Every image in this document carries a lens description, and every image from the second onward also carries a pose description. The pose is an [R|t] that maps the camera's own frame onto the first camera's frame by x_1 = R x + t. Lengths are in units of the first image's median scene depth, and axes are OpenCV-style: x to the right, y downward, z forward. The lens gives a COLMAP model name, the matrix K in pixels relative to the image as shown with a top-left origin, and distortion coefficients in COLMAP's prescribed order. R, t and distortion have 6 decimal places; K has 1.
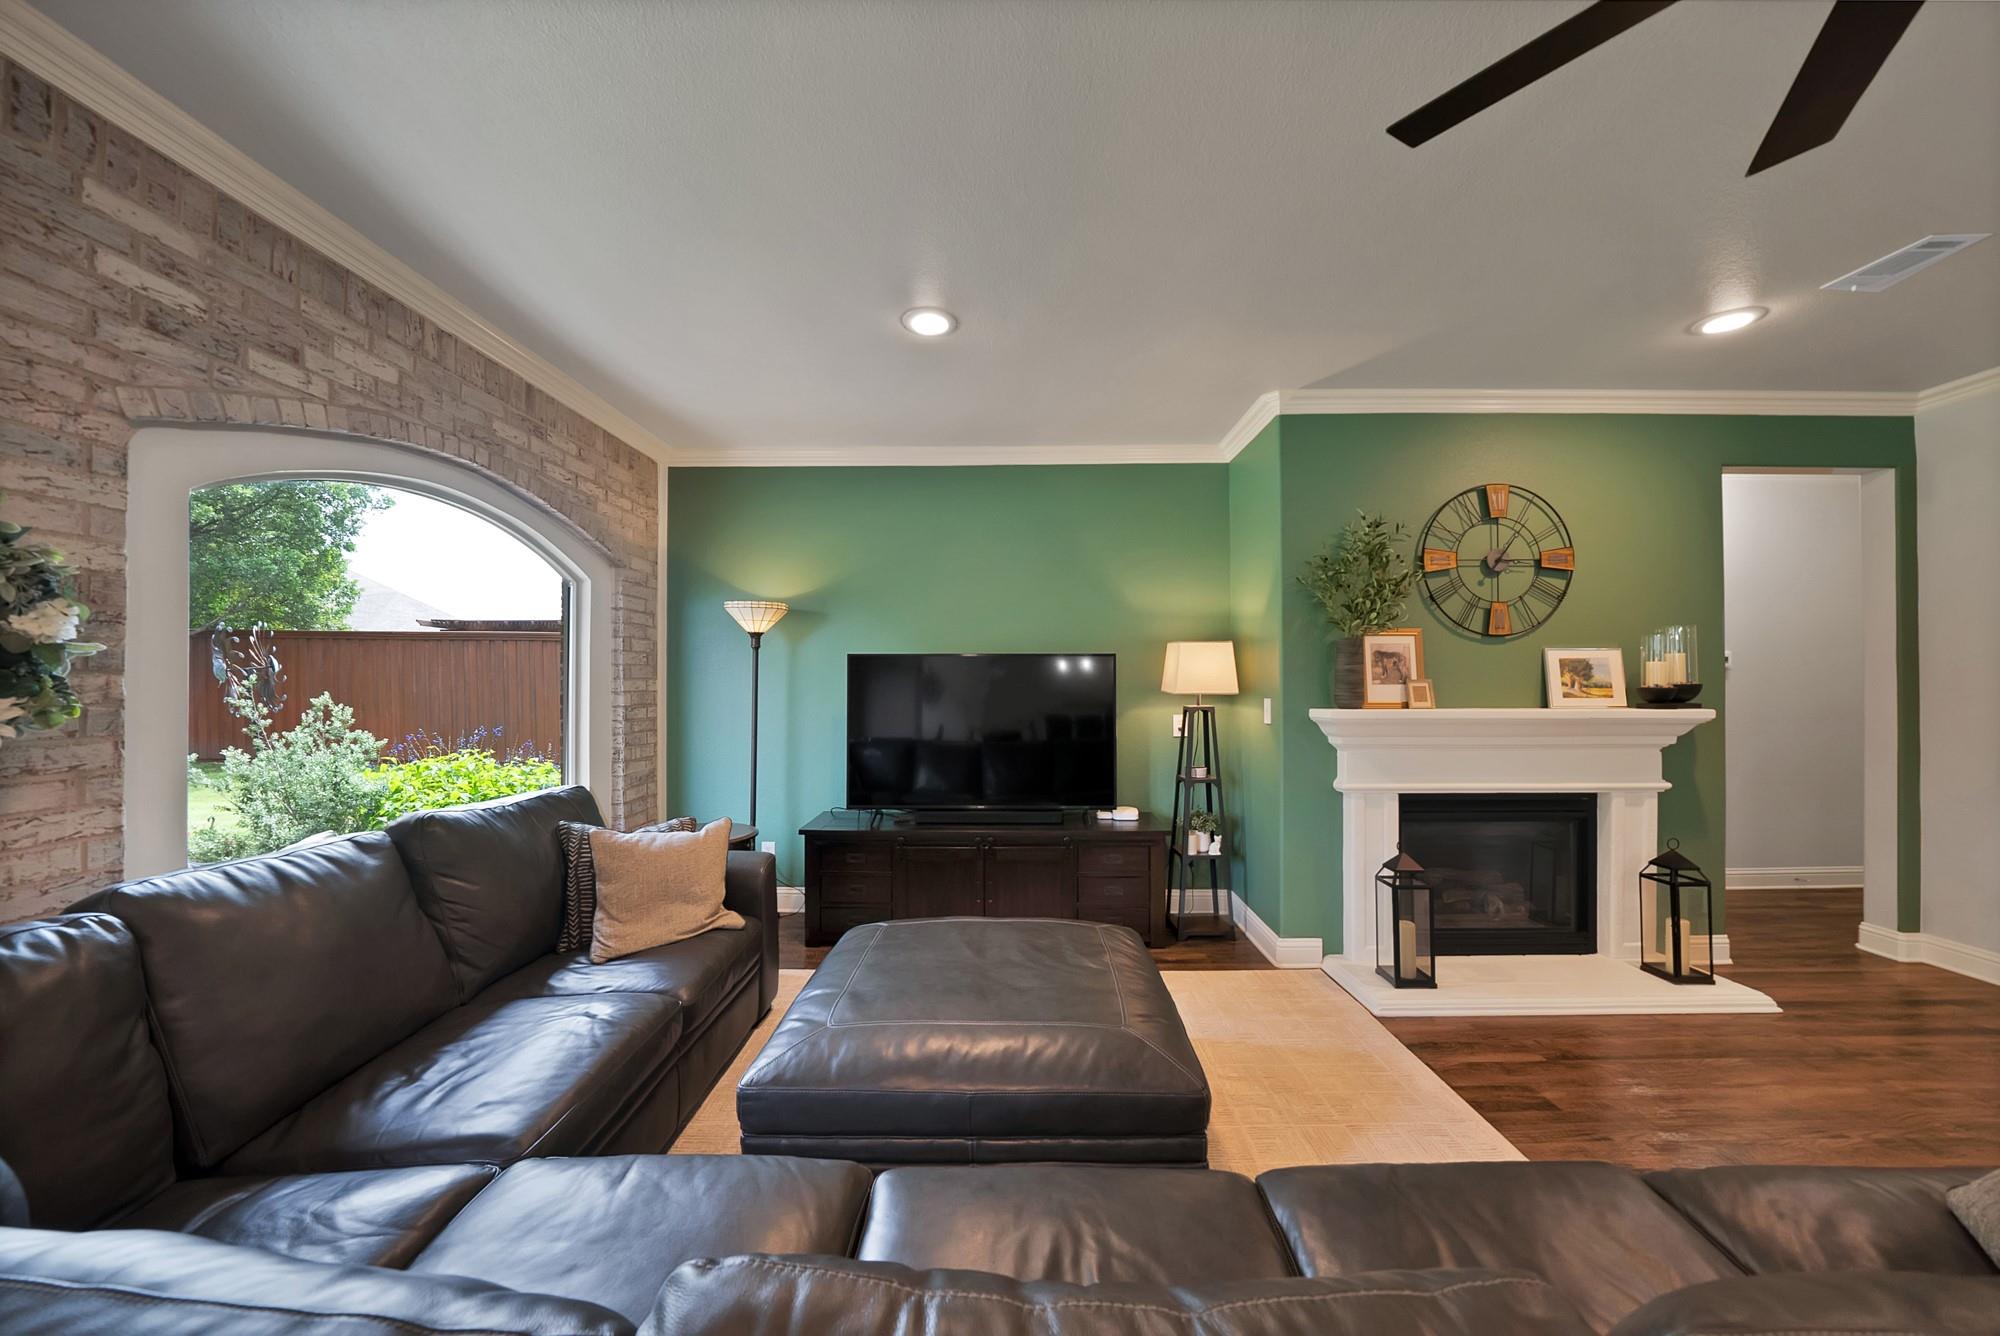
lens RADIAL K [[713.1, 0, 1009.4], [0, 713.1, 674.0], [0, 0, 1]] dist [-0.026470, 0.003888]
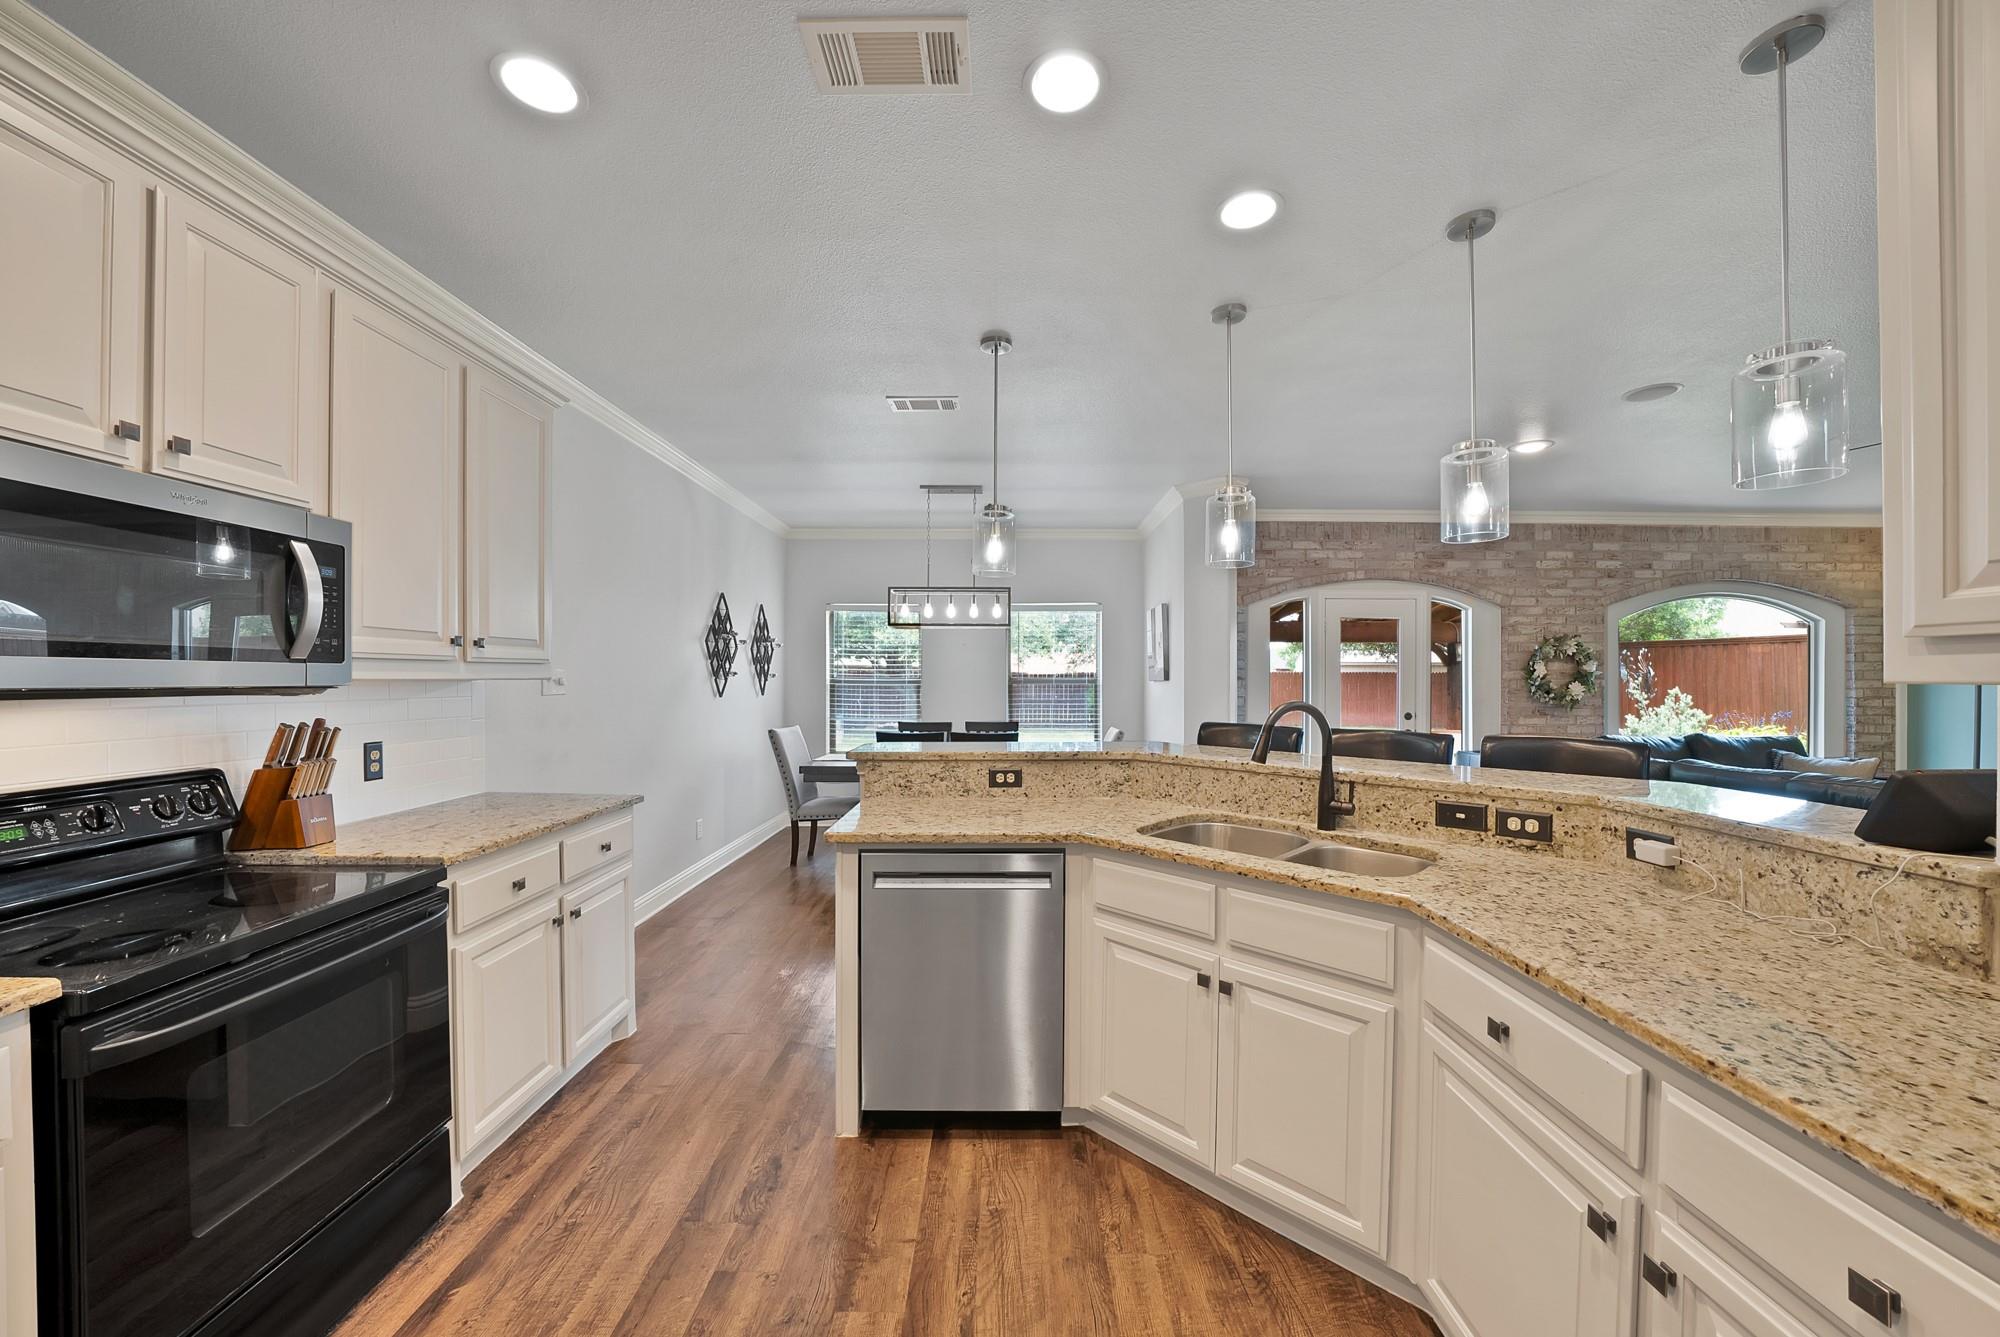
lens RADIAL K [[723.8, 0, 990.5], [0, 723.8, 681.6], [0, 0, 1]] dist [-0.023253, 0.000391]
pose [[-0.000496, 0.003115, -0.999995, 1.141994], [0.010966, 0.999935, 0.003110, -0.016906], [0.999940, -0.010964, -0.000530, -1.036577]]
